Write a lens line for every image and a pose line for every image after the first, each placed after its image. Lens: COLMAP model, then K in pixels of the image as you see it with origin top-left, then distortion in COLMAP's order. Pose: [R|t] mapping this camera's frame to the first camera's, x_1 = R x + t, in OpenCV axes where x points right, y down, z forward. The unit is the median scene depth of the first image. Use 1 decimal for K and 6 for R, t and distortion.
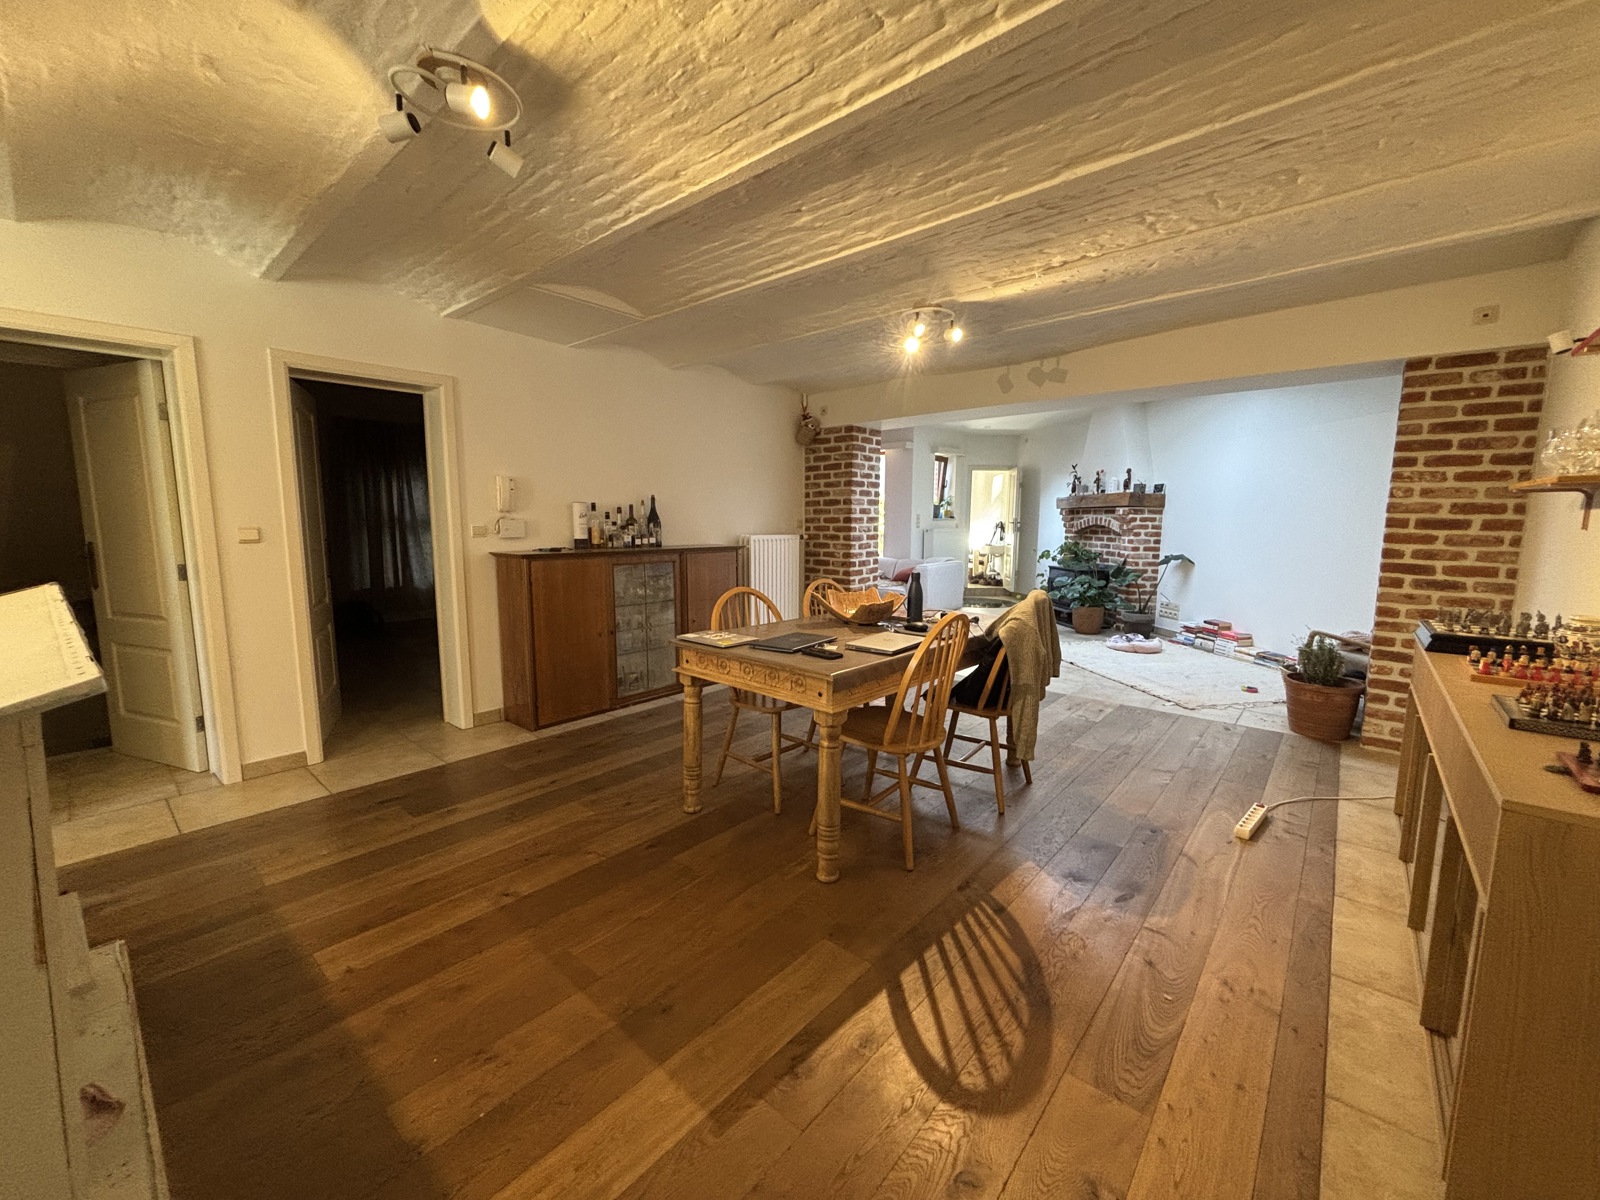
lens RADIAL K [[633.7, 0, 797.6], [0, 633.7, 601.0], [0, 0, 1]] dist [-0.009331, -0.000253]
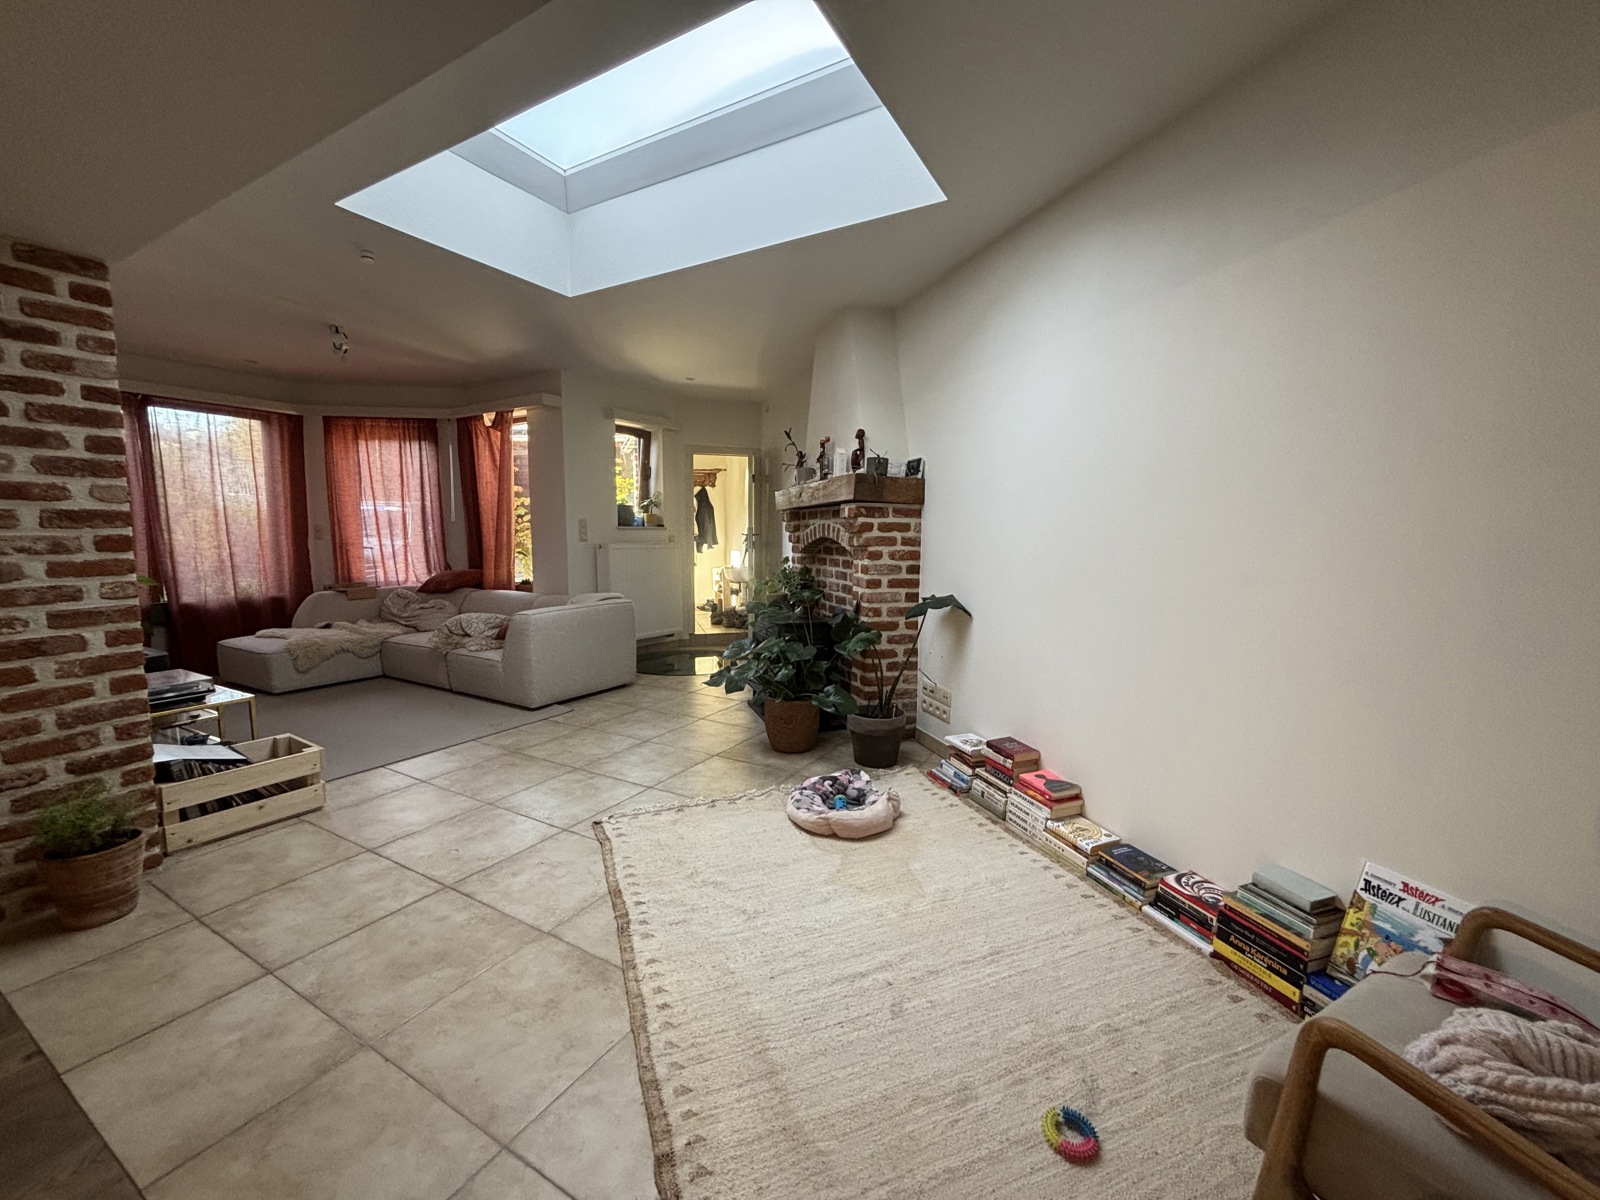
lens RADIAL K [[633.7, 0, 806.9], [0, 633.7, 594.1], [0, 0, 1]] dist [-0.009331, -0.000253]
pose [[0.976643, -0.014227, 0.214399, 0.370585], [0.021187, 0.999319, -0.030199, -0.059505], [-0.213823, 0.034036, 0.976279, 0.507927]]
